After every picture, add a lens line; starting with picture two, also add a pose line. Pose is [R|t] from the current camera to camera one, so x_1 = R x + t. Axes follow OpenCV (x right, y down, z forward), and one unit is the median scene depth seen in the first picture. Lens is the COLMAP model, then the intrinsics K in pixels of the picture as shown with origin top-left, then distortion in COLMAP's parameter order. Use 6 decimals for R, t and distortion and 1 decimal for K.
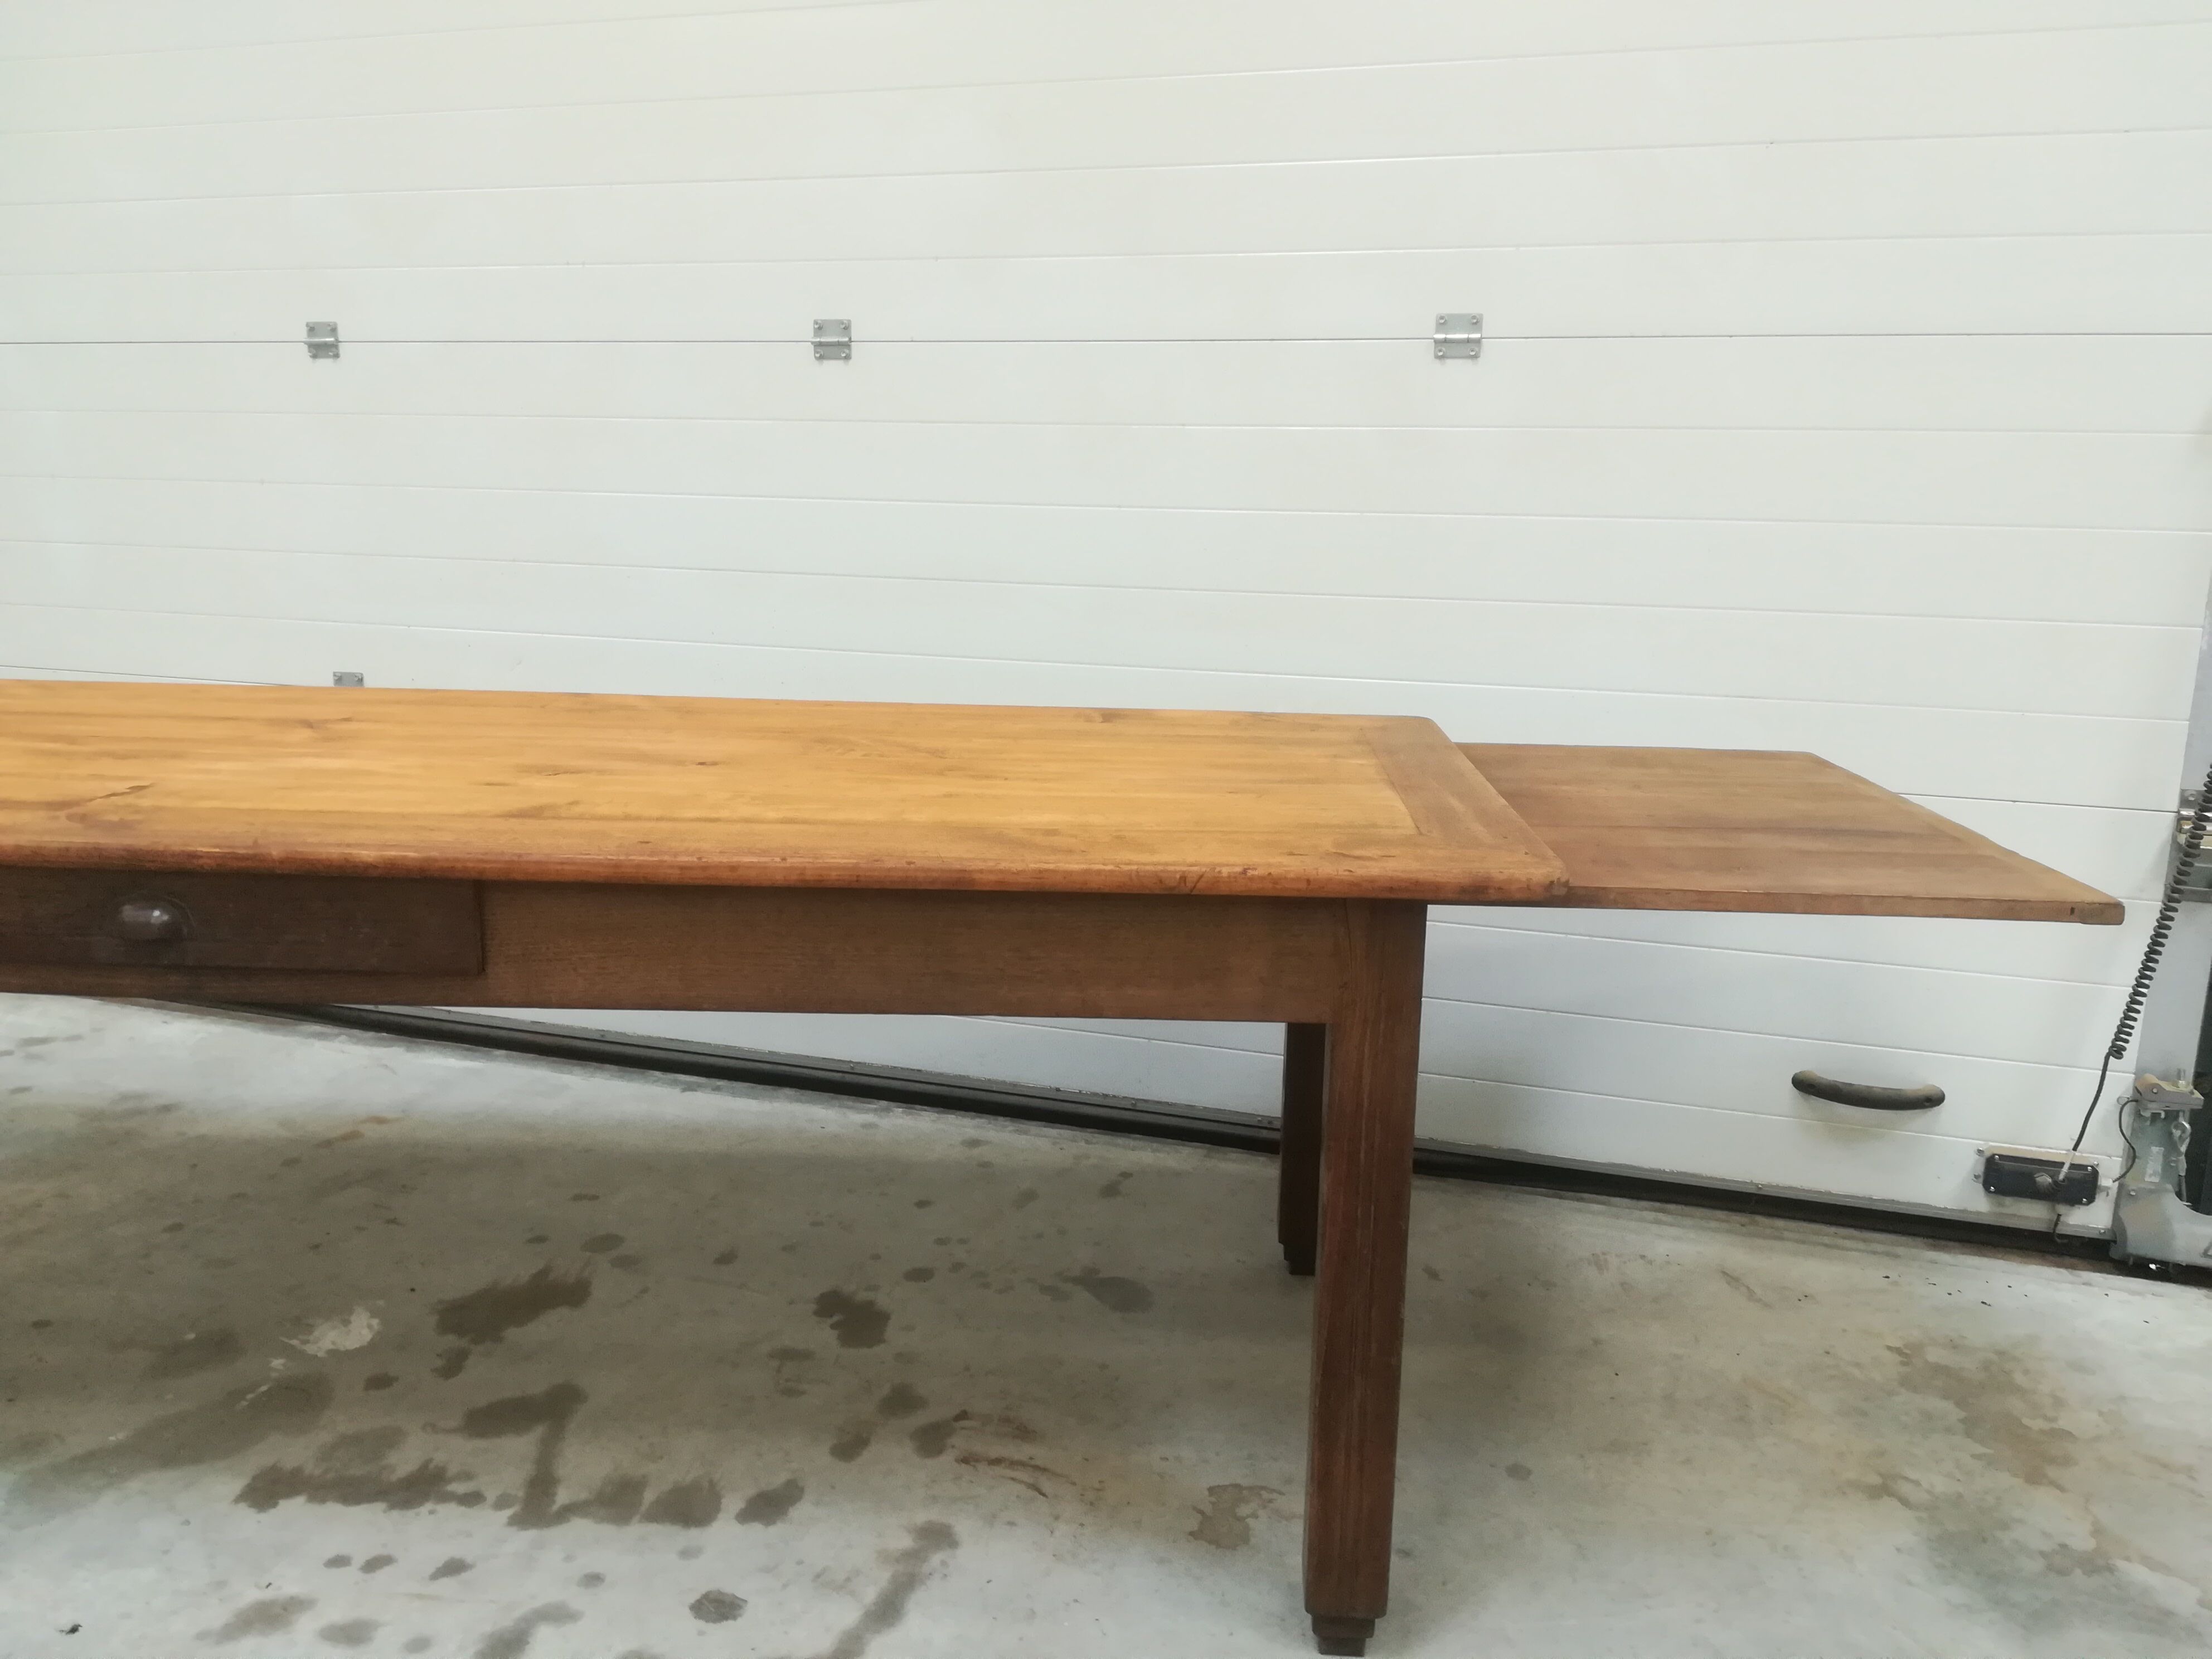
lens RADIAL K [[1721.3, 0, 1110.4], [0, 1721.3, 827.2], [0, 0, 1]] dist [0.046559, -0.065537]
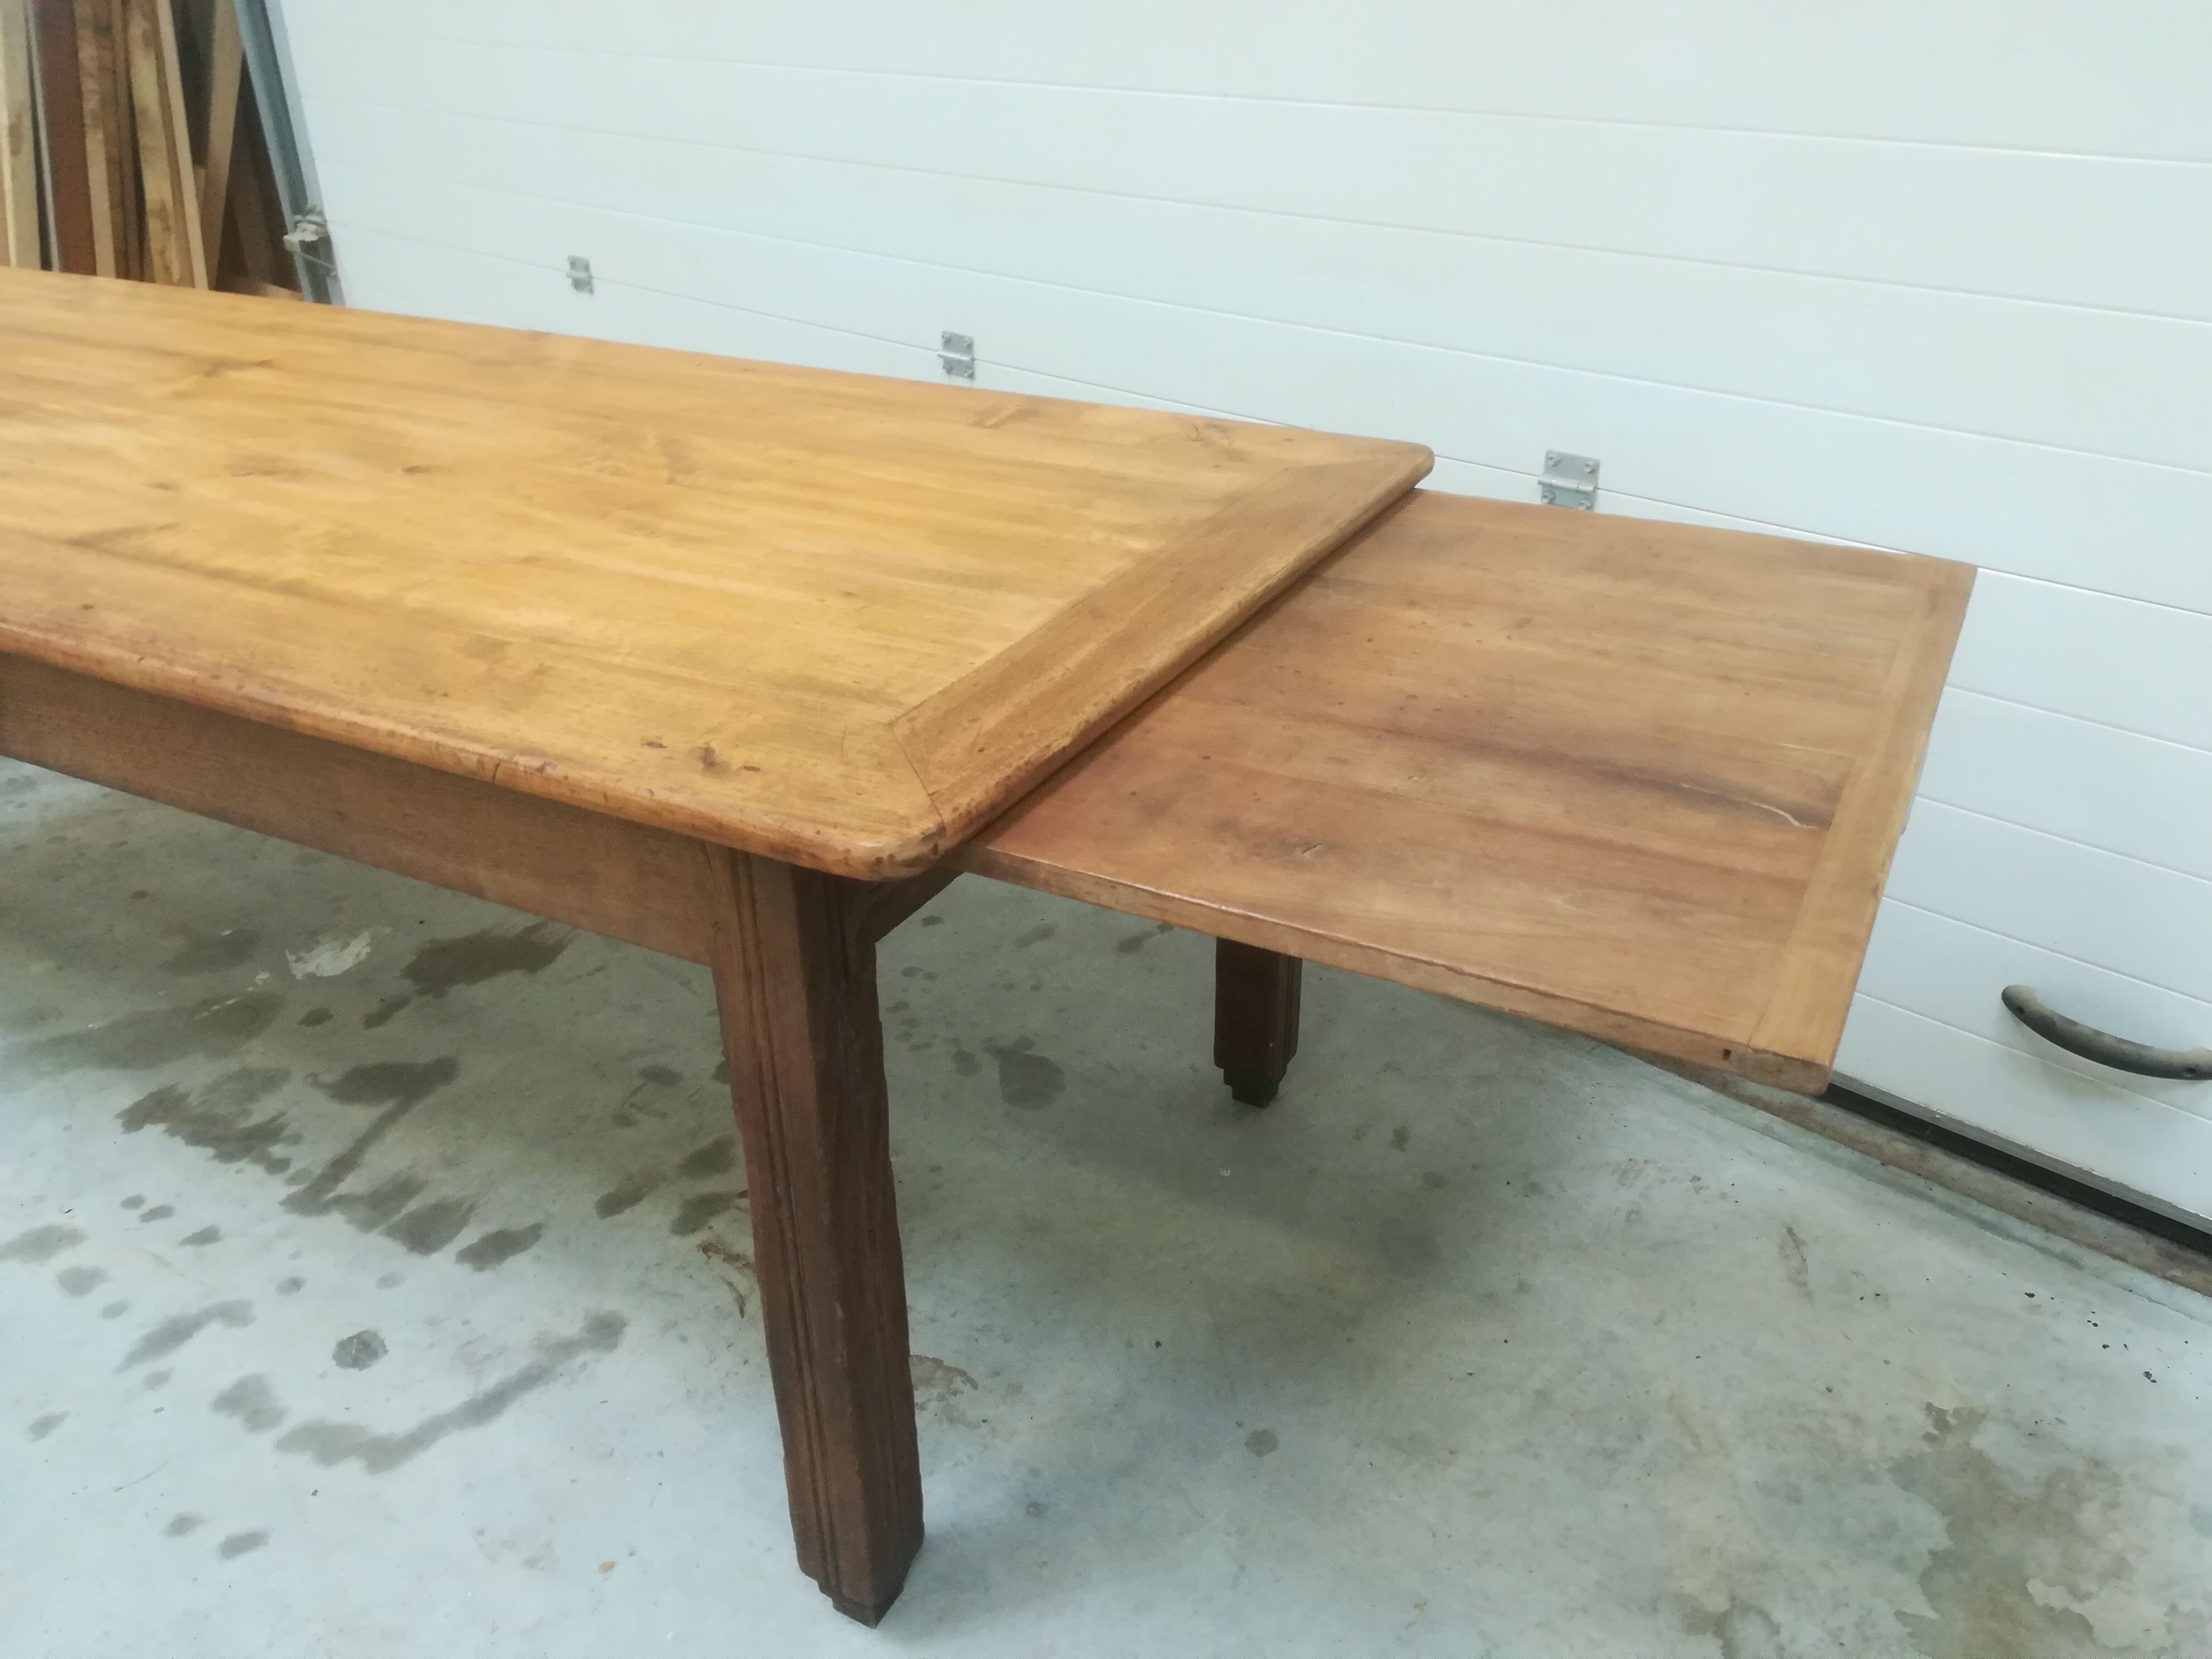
lens RADIAL K [[1718.8, 0, 1100.0], [0, 1718.8, 829.7], [0, 0, 1]] dist [0.045793, -0.053642]
pose [[0.905680, 0.172531, -0.387268, 0.383541], [-0.060682, 0.956799, 0.284348, -0.113899], [0.419596, -0.234029, 0.877023, 0.289925]]
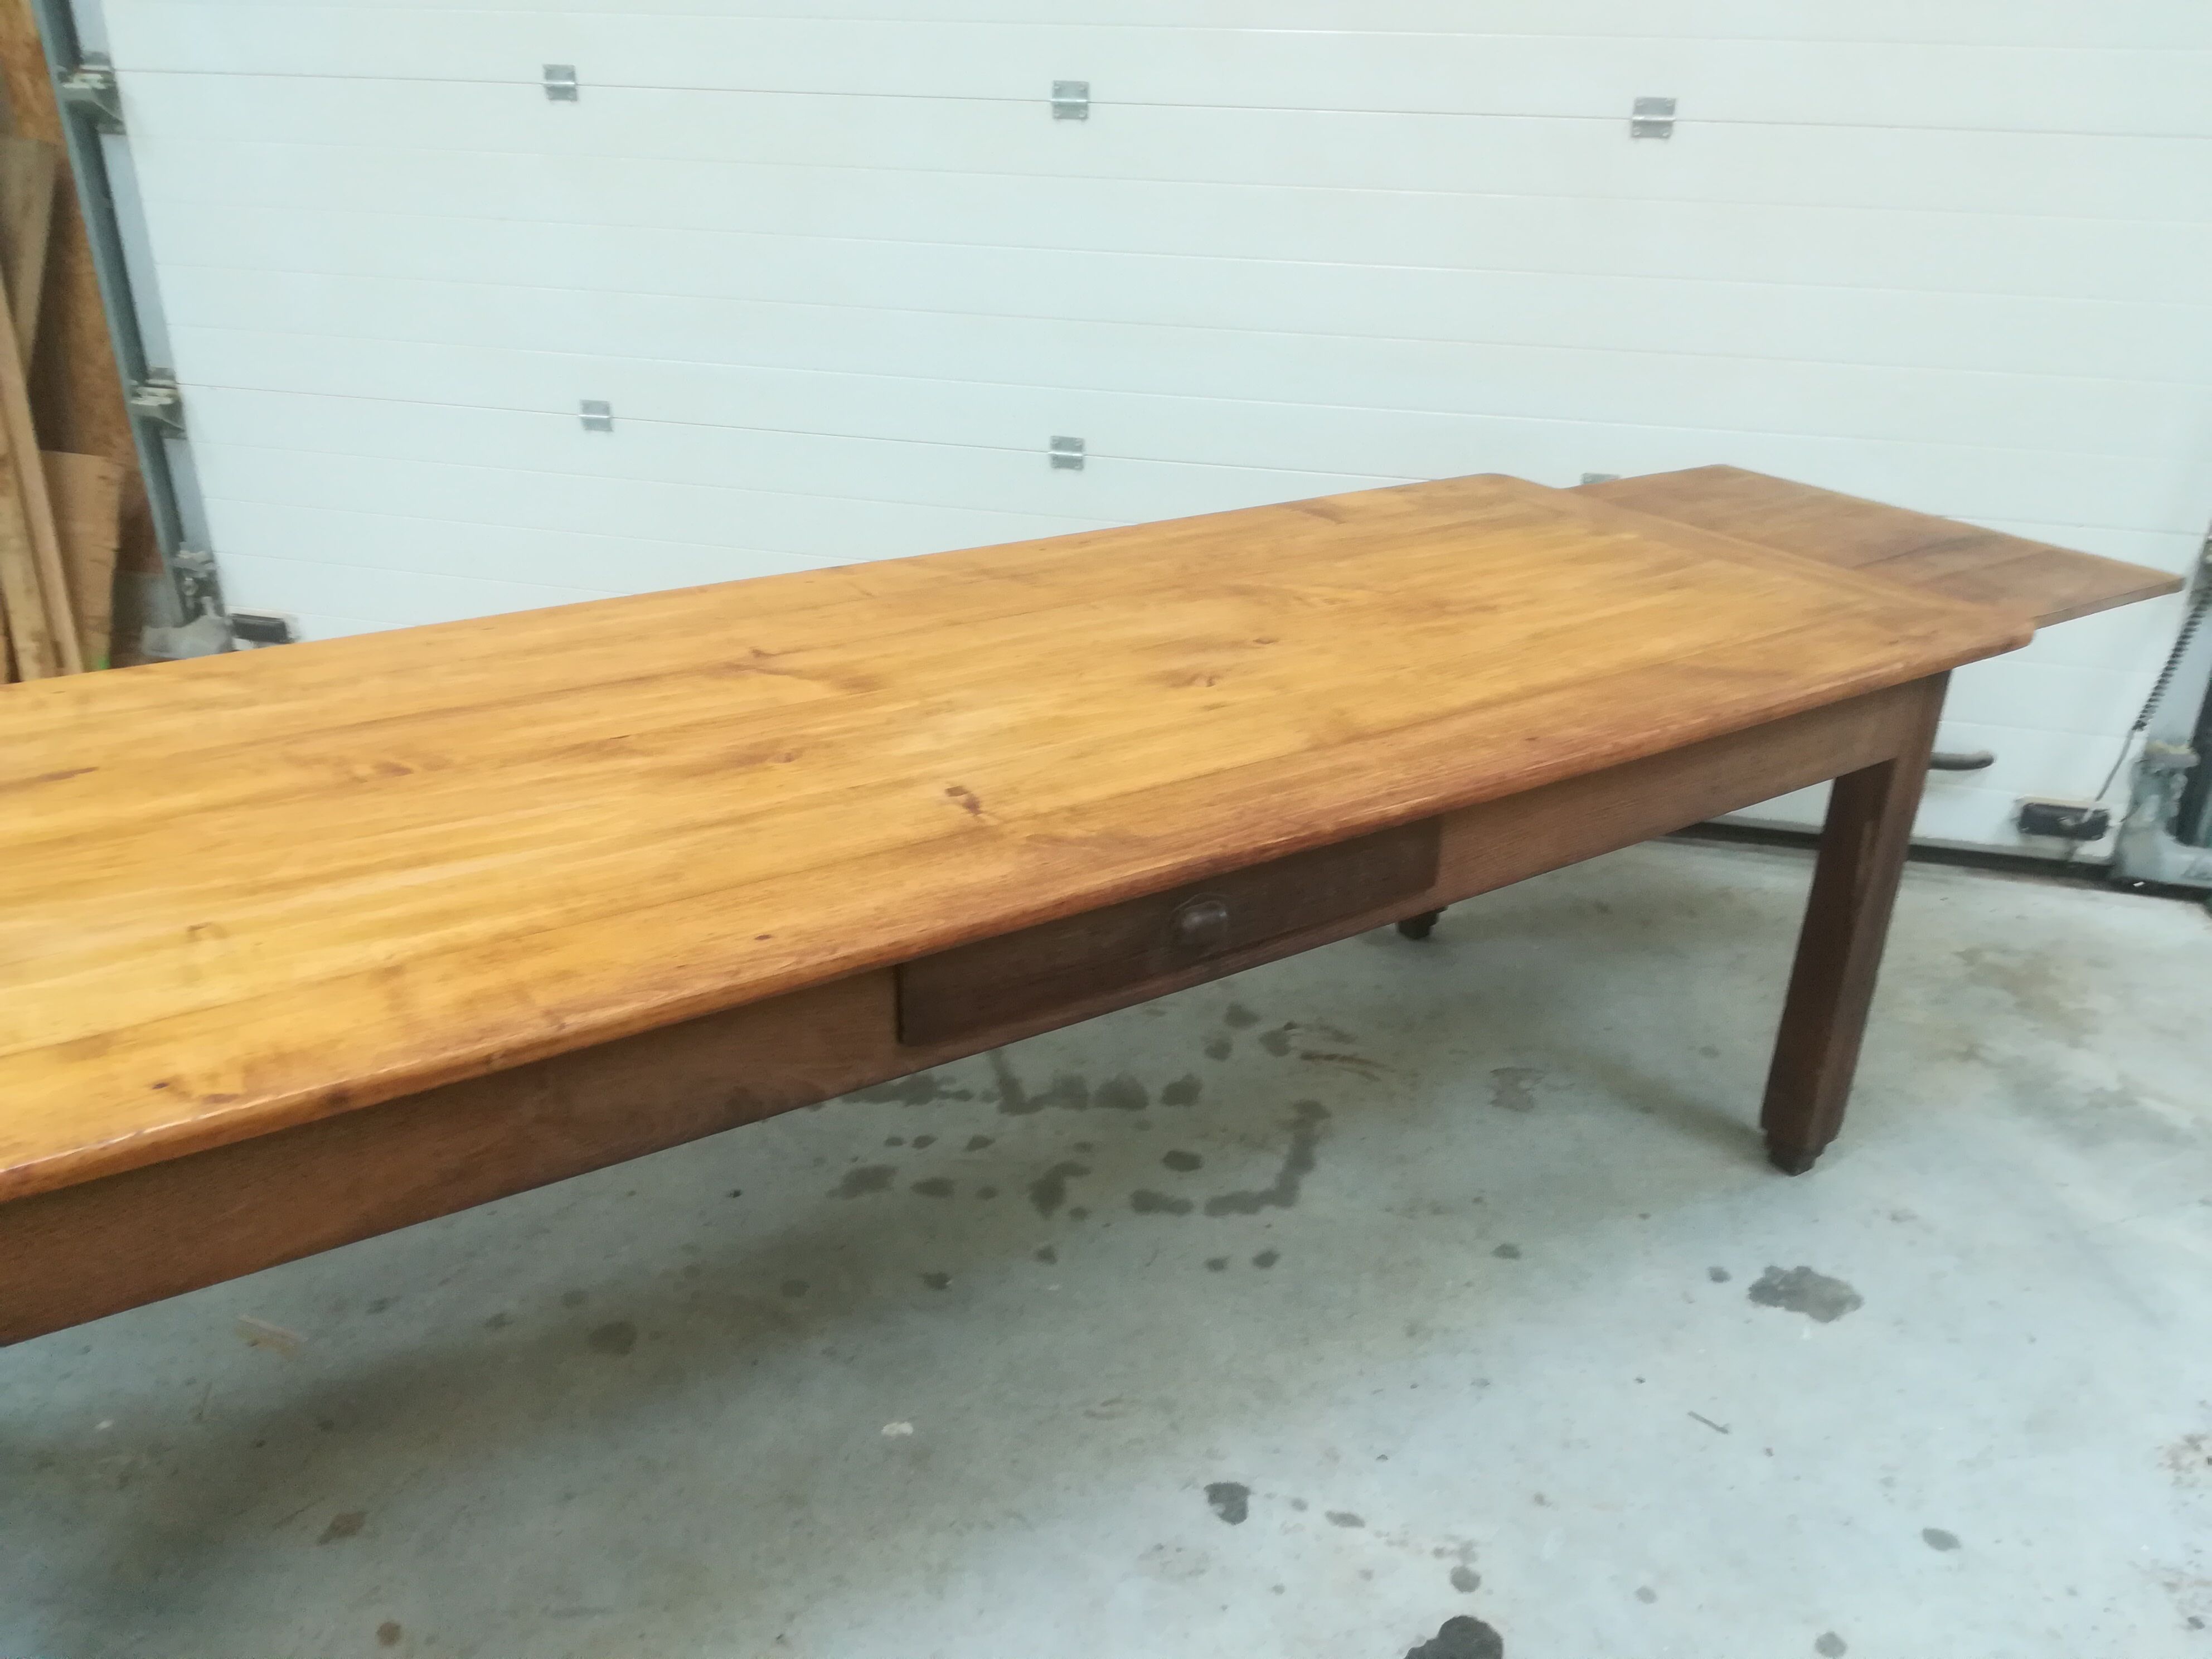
lens RADIAL K [[1721.3, 0, 1110.4], [0, 1721.3, 827.2], [0, 0, 1]] dist [0.046559, -0.065537]
pose [[0.997621, -0.026276, 0.063728, -0.284812], [0.011521, 0.975054, 0.221671, -0.097772], [-0.067963, -0.220409, 0.973037, -0.231276]]
